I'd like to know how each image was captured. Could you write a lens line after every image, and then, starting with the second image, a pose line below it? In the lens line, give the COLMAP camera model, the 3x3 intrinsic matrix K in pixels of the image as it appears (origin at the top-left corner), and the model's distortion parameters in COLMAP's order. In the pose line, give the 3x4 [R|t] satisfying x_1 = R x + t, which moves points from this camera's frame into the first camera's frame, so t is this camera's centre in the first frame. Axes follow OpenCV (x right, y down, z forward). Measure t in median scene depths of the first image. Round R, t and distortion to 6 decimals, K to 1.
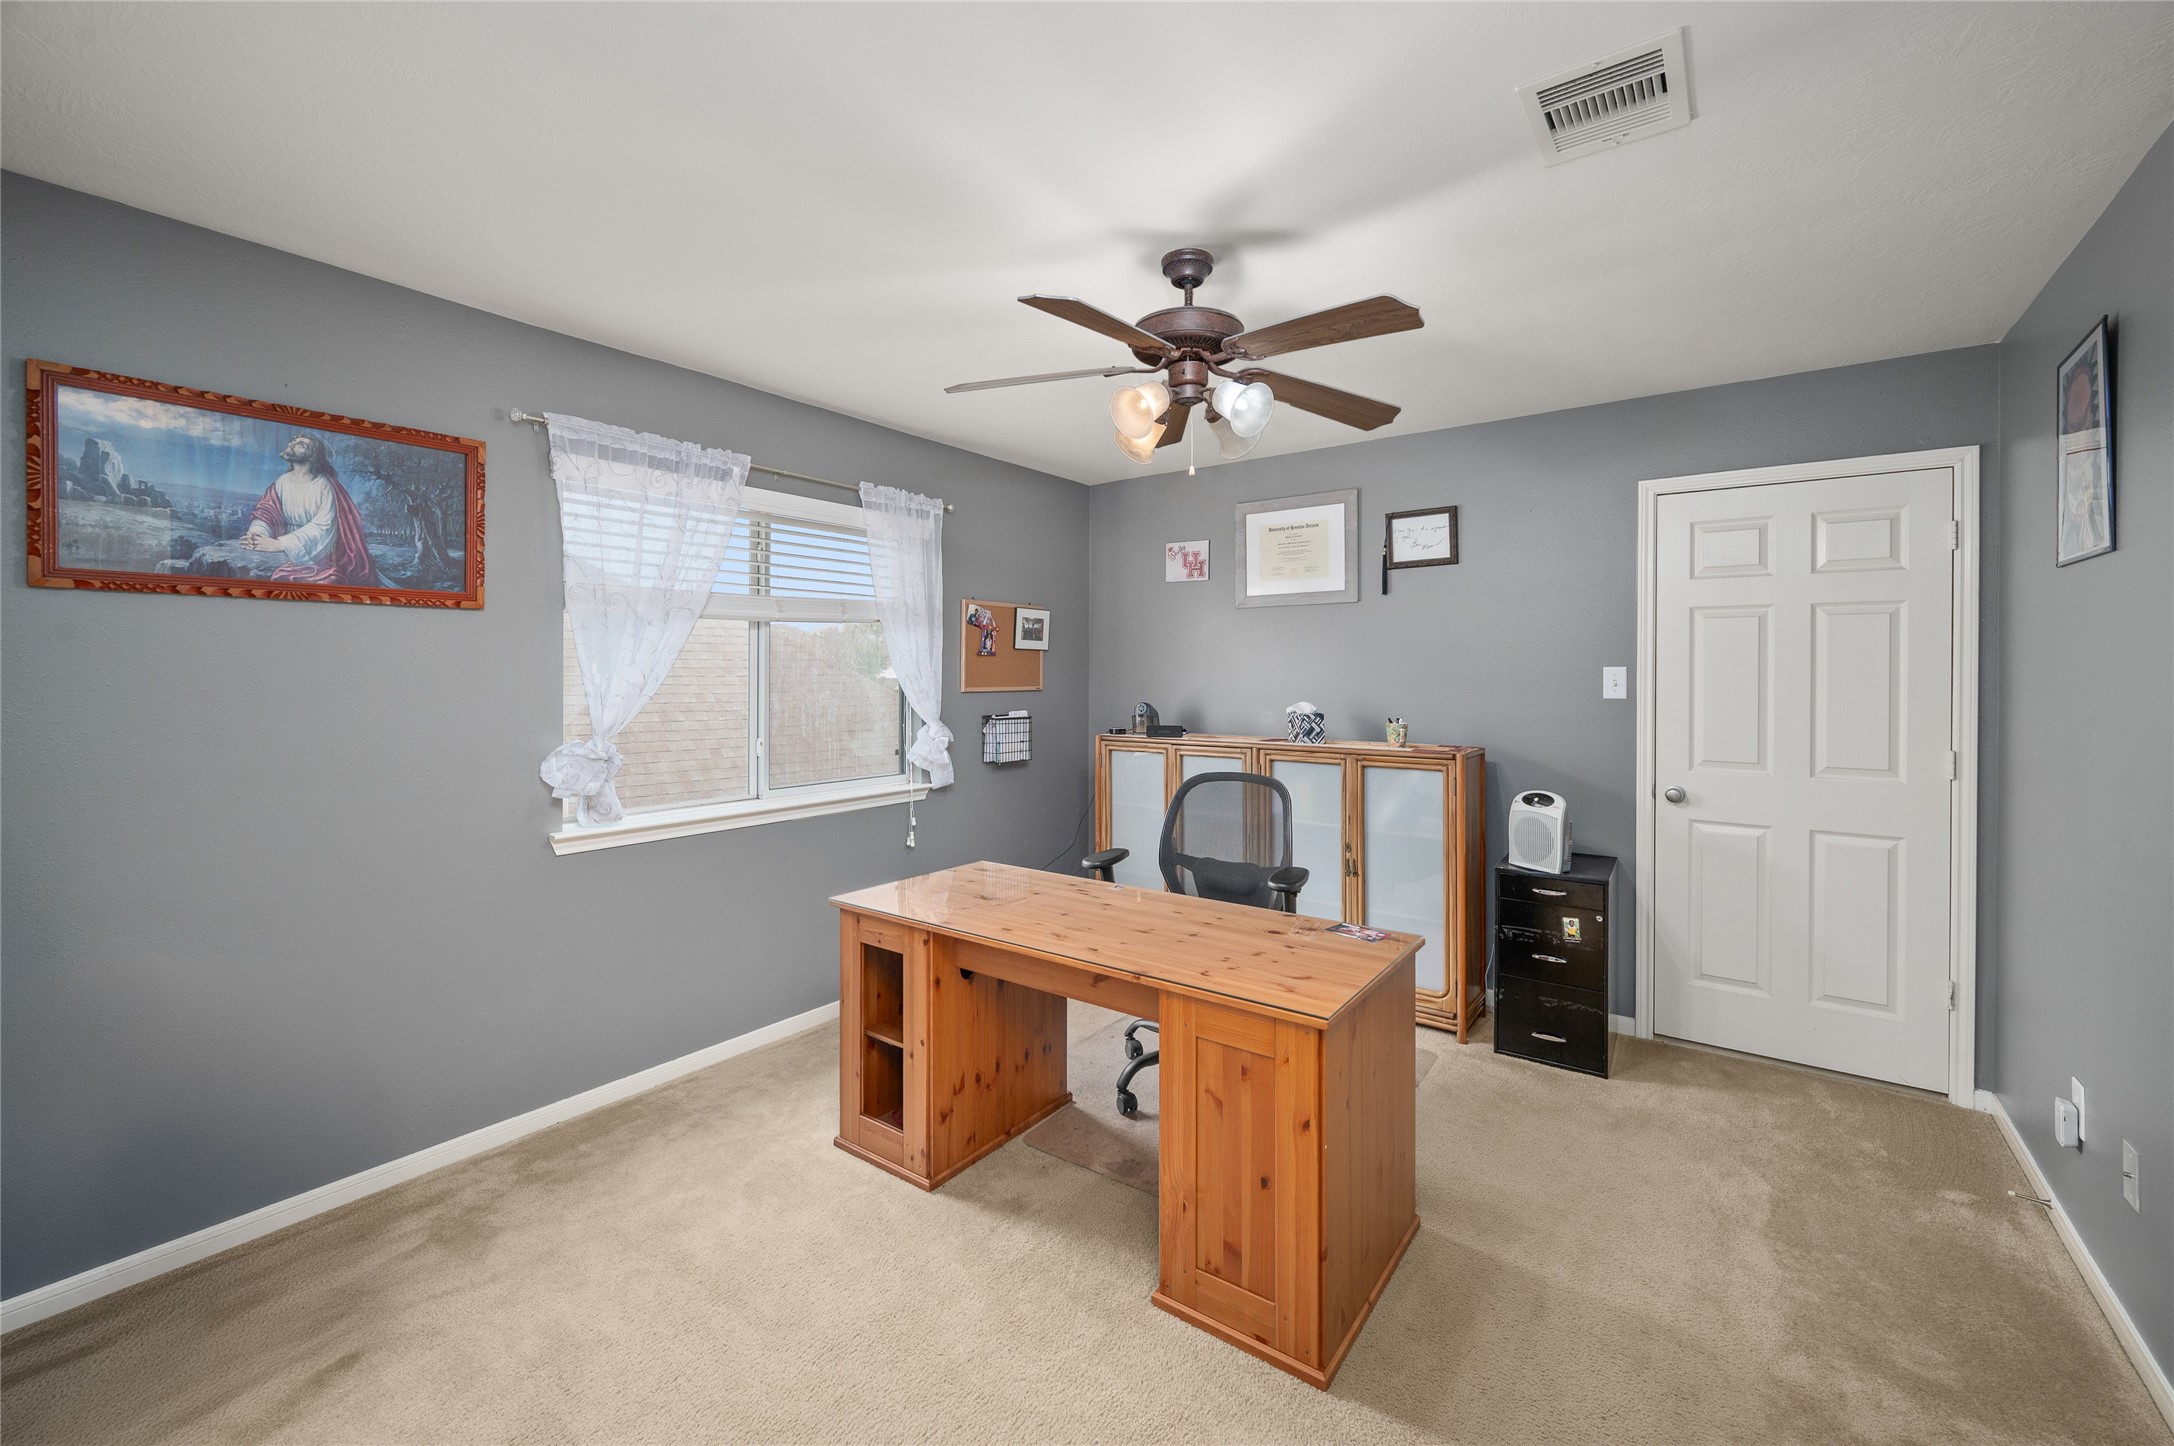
lens RADIAL K [[879.7, 0, 1094.9], [0, 879.7, 680.3], [0, 0, 1]] dist [0.000325, -0.000117]
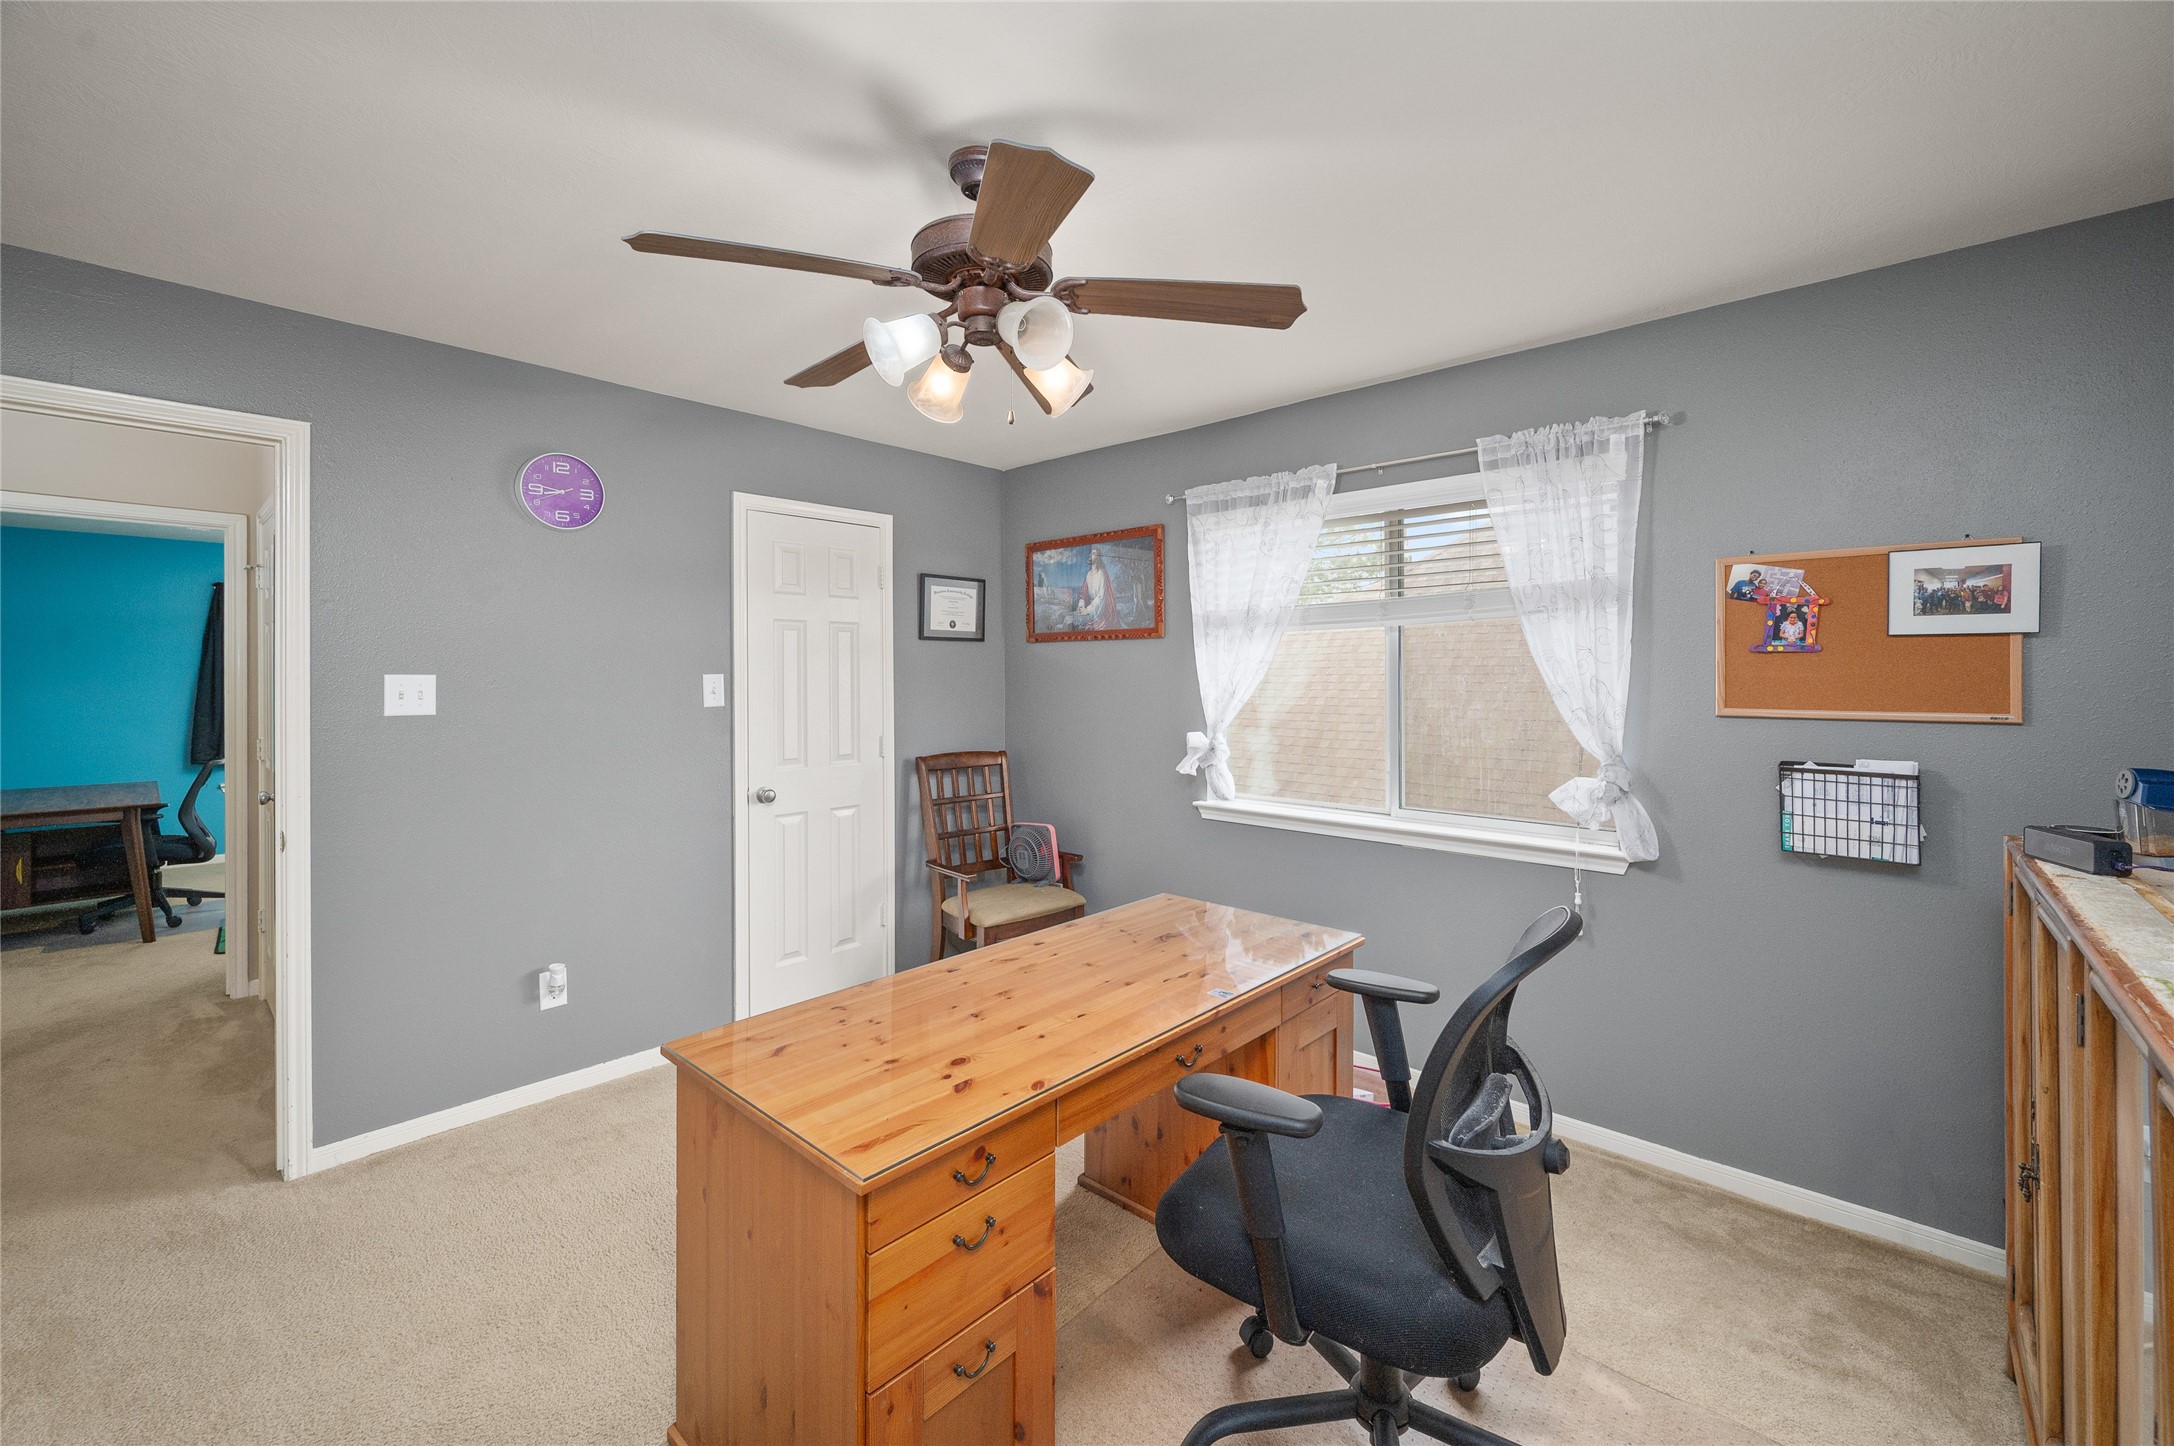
lens RADIAL K [[879.7, 0, 1094.9], [0, 879.7, 680.3], [0, 0, 1]] dist [0.000325, -0.000117]
pose [[-0.104714, 0.000606, -0.994502, 0.645838], [-0.011561, 0.999932, 0.001826, -0.009007], [0.994435, 0.011689, -0.104699, 0.867765]]
